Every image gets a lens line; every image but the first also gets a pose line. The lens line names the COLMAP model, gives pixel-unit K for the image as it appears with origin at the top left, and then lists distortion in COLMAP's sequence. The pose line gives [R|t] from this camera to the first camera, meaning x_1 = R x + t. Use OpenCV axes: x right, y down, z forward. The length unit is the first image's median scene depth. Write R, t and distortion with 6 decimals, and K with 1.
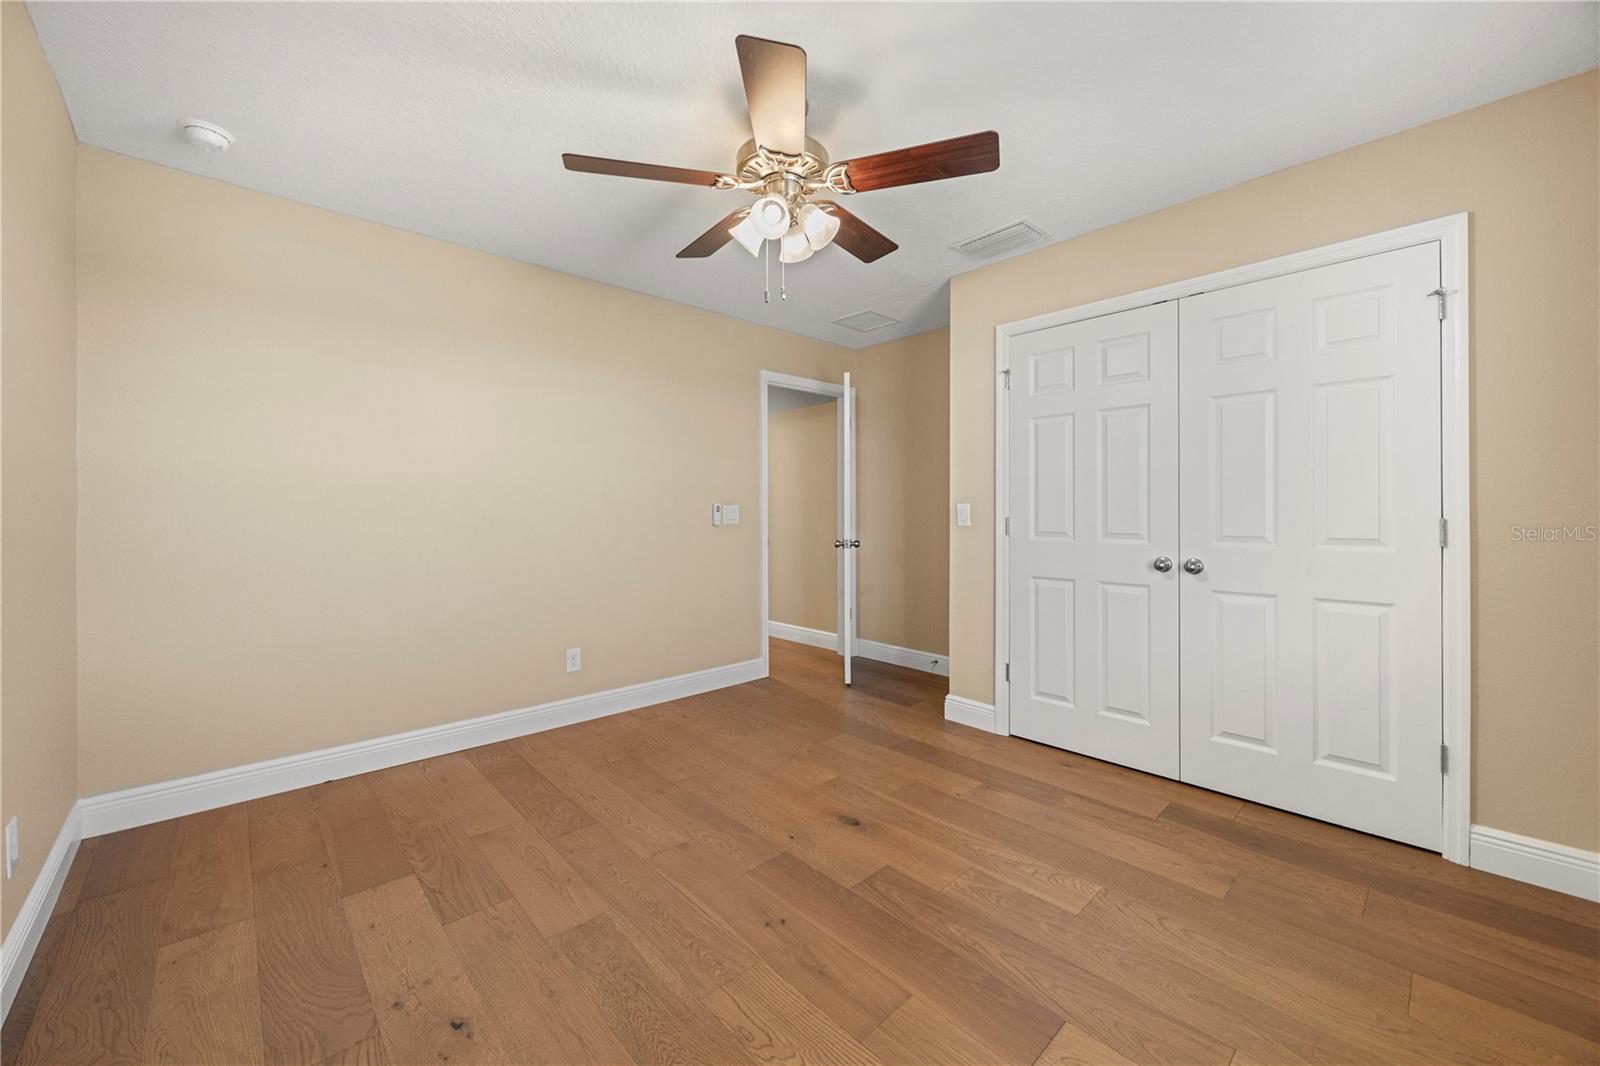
lens RADIAL K [[632.2, 0, 799.2], [0, 632.2, 509.7], [0, 0, 1]] dist [0.001791, -0.000163]
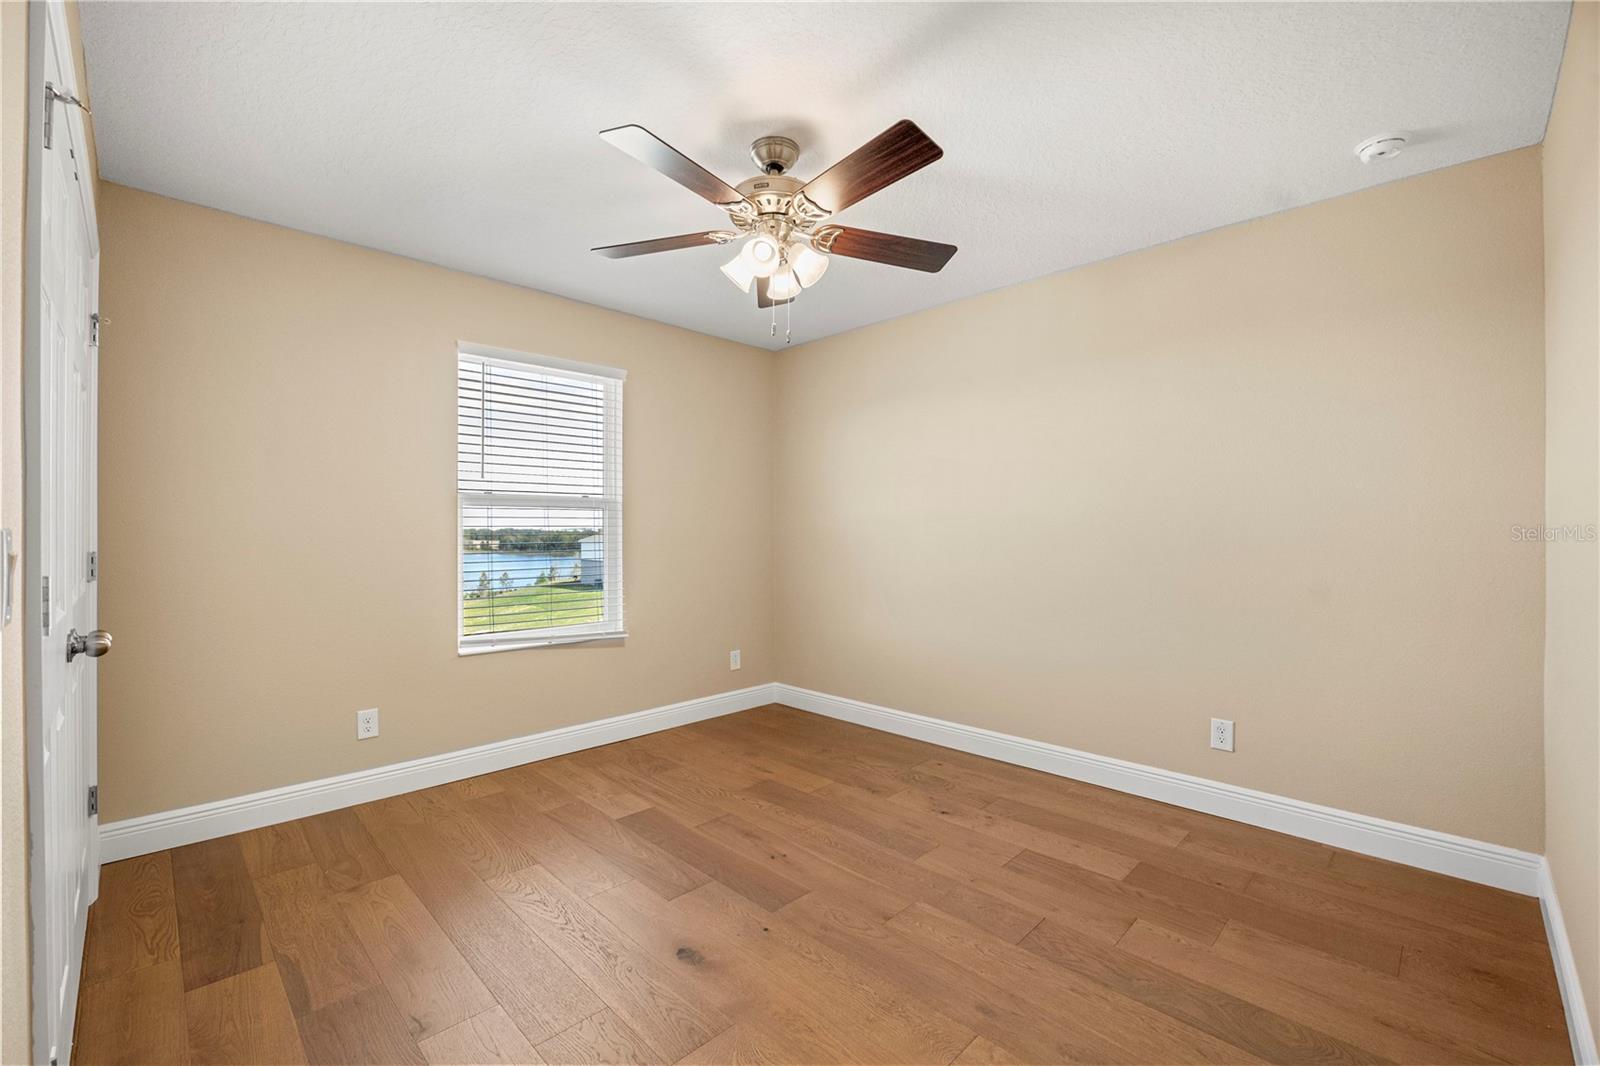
lens RADIAL K [[675.7, 0, 799.3], [0, 675.7, 529.3], [0, 0, 1]] dist [-0.002831, 0.000003]
pose [[-0.999039, 0.003384, -0.043703, -0.019548], [0.003822, 0.999943, -0.009942, -0.008587], [0.043667, -0.010099, -0.998995, 2.025488]]
